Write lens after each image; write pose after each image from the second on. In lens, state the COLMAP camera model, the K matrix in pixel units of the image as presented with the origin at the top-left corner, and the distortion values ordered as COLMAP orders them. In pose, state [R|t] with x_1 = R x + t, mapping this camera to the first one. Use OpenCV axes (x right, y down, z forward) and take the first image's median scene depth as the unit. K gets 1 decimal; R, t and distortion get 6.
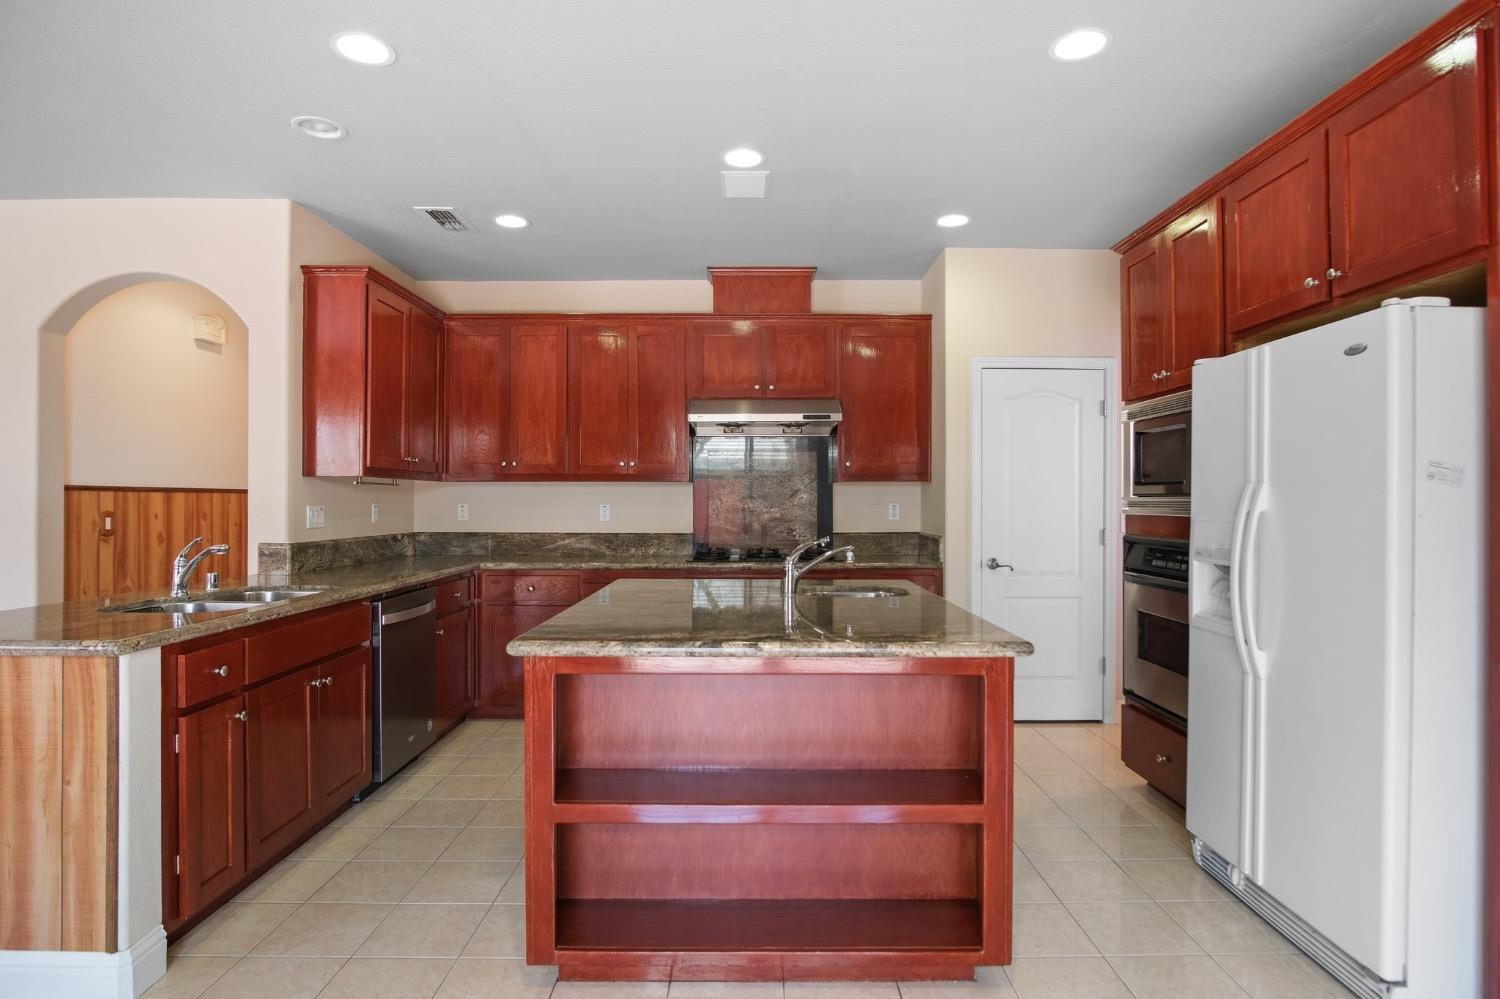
lens RADIAL K [[798.6, 0, 758.7], [0, 798.6, 497.7], [0, 0, 1]] dist [-0.029913, 0.008192]
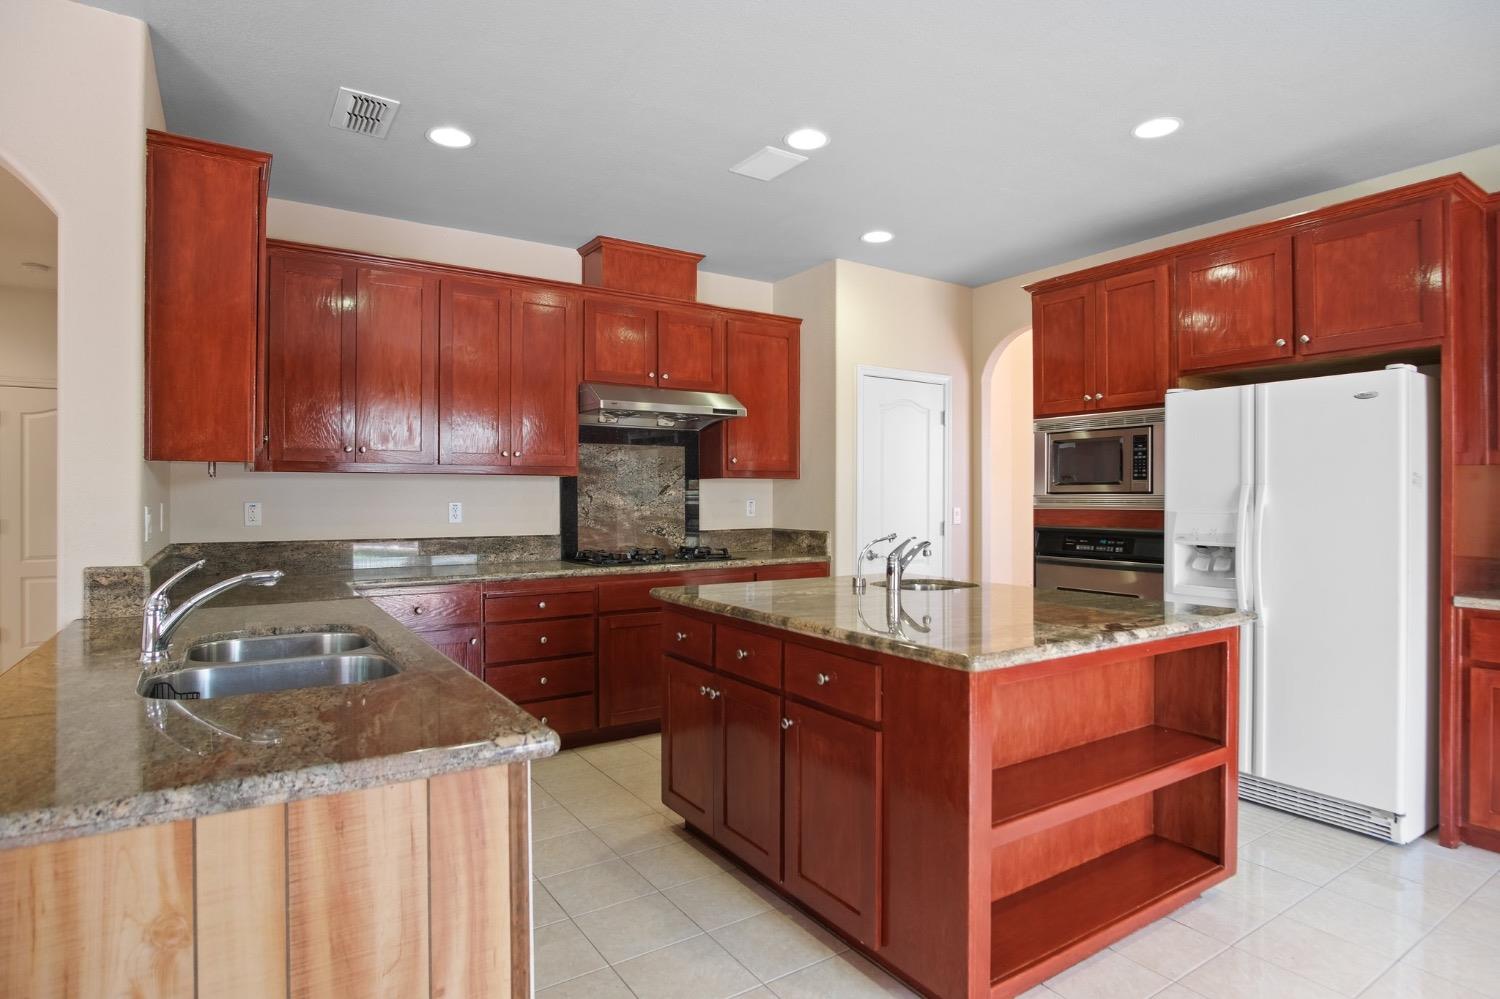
lens RADIAL K [[798.6, 0, 759.5], [0, 798.6, 497.1], [0, 0, 1]] dist [-0.029913, 0.008192]
pose [[0.835404, 0.000046, 0.549636, -0.547506], [-0.001929, 0.999994, 0.002850, 0.000371], [-0.549633, -0.003441, 0.835399, 0.214626]]
